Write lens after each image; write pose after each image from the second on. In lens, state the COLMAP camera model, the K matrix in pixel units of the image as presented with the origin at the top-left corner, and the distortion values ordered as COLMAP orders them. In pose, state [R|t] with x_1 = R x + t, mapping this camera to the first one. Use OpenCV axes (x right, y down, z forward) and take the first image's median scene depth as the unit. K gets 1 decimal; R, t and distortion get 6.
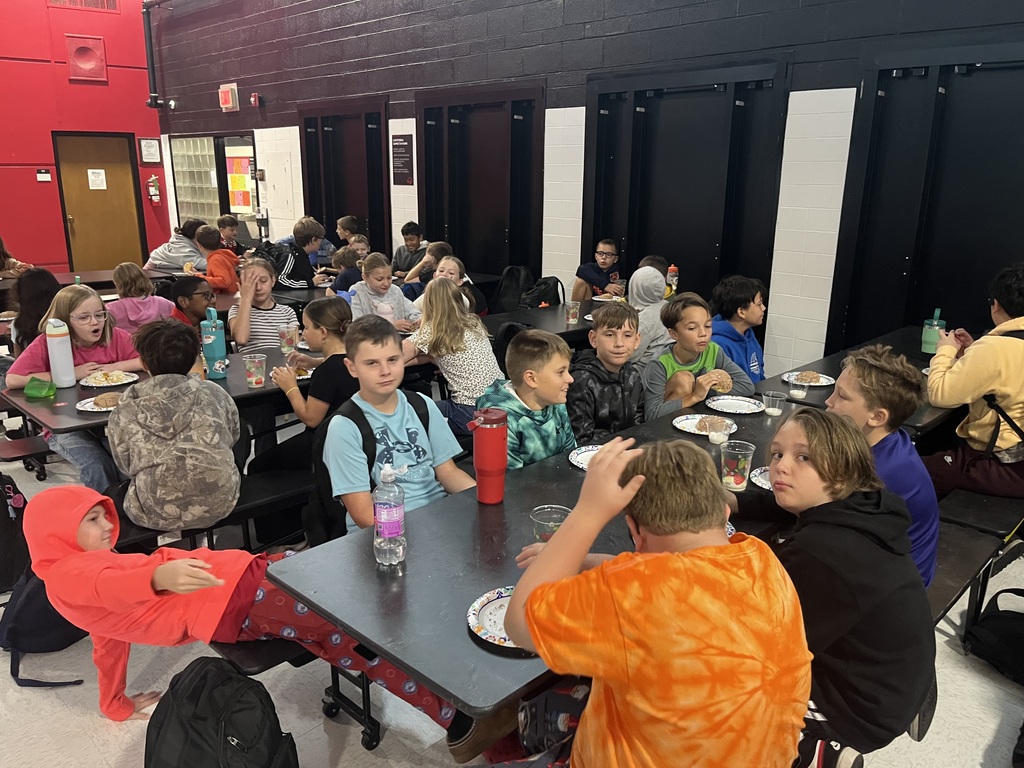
lens RADIAL K [[769.0, 0, 512.0], [0, 769.0, 384.0], [0, 0, 1]] dist [0.047899, -0.085889]
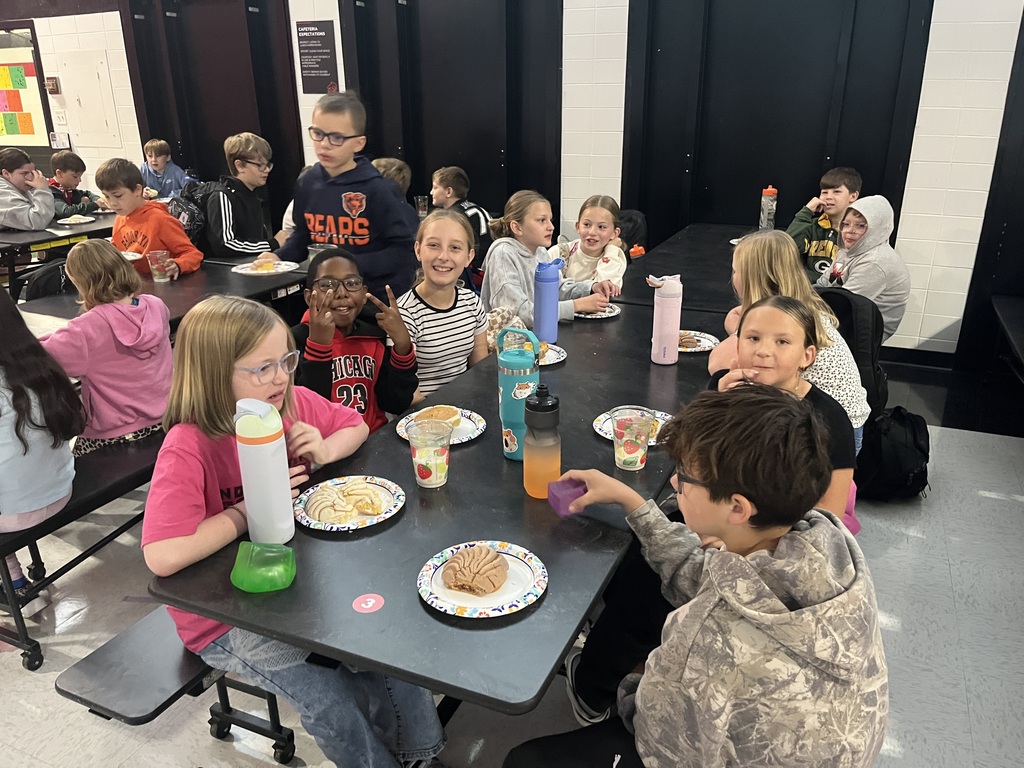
lens RADIAL K [[769.0, 0, 512.0], [0, 769.0, 384.0], [0, 0, 1]] dist [0.047899, -0.085889]
pose [[0.930151, -0.140553, 0.339212, -0.302189], [0.106318, 0.987356, 0.117579, -0.063827], [-0.351449, -0.073302, 0.933333, 0.277886]]
